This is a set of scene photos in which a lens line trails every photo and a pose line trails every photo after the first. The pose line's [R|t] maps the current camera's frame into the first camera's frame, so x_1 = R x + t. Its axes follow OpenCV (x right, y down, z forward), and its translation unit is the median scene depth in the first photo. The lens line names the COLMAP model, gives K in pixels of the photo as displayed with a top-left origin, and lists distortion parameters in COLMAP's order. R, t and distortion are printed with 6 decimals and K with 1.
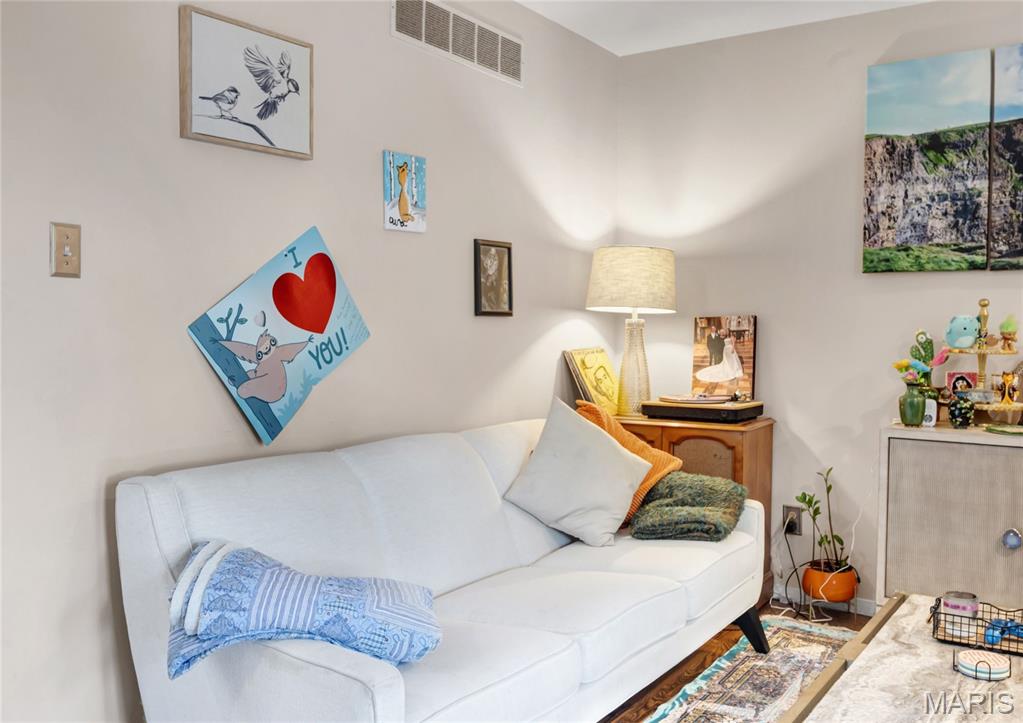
lens RADIAL K [[941.1, 0, 510.1], [0, 941.1, 359.5], [0, 0, 1]] dist [-0.010659, 0.000000]
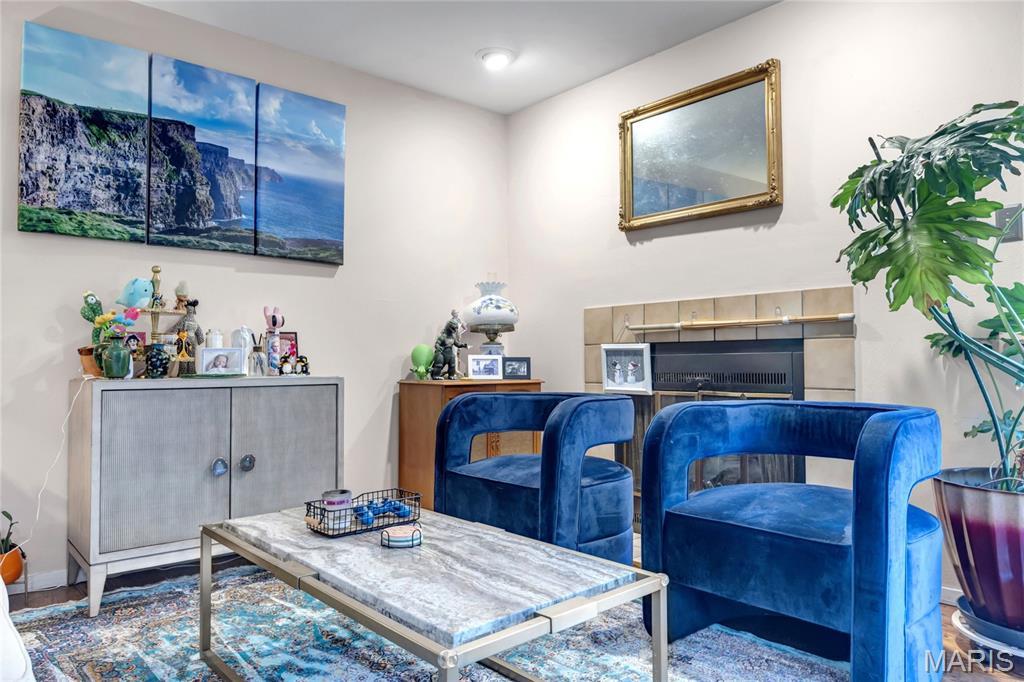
lens RADIAL K [[671.5, 0, 510.7], [0, 671.5, 338.7], [0, 0, 1]] dist [-0.007380, -0.016793]
pose [[0.242120, 0.023334, 0.969966, -0.170558], [0.041059, 0.998569, -0.034272, 0.067270], [-0.969377, 0.048124, 0.240815, 0.389942]]
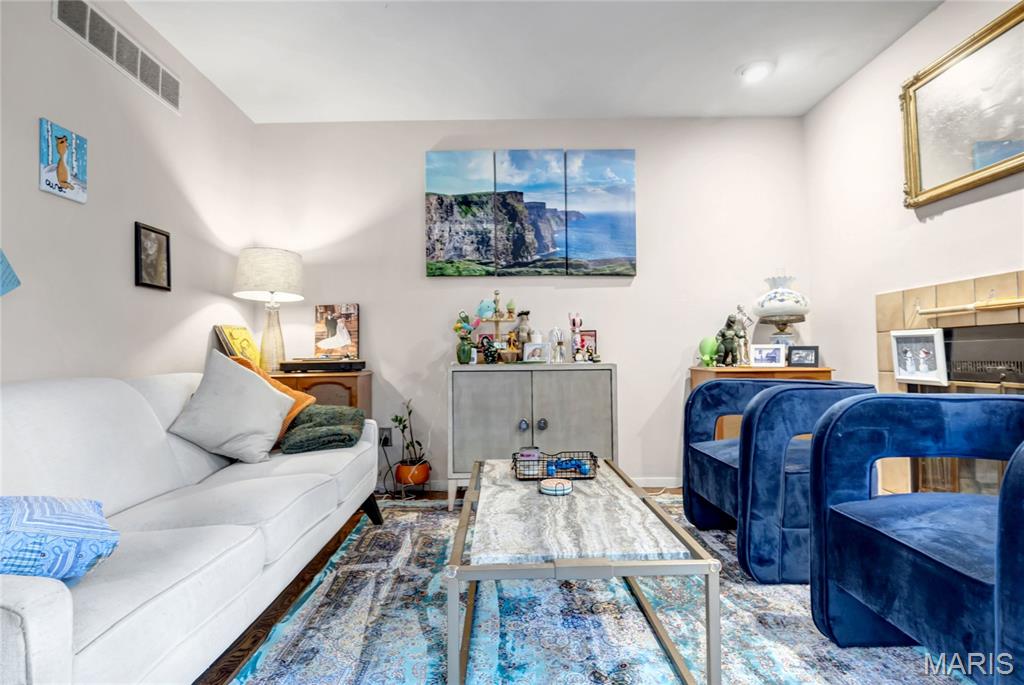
lens RADIAL K [[529.8, 0, 513.2], [0, 529.8, 340.9], [0, 0, 1]] dist [-0.016565, -0.006313]
pose [[0.819099, -0.002710, 0.573646, -0.027308], [0.039600, 0.997870, -0.051830, 0.078478], [-0.572284, 0.065171, 0.817462, 0.192574]]
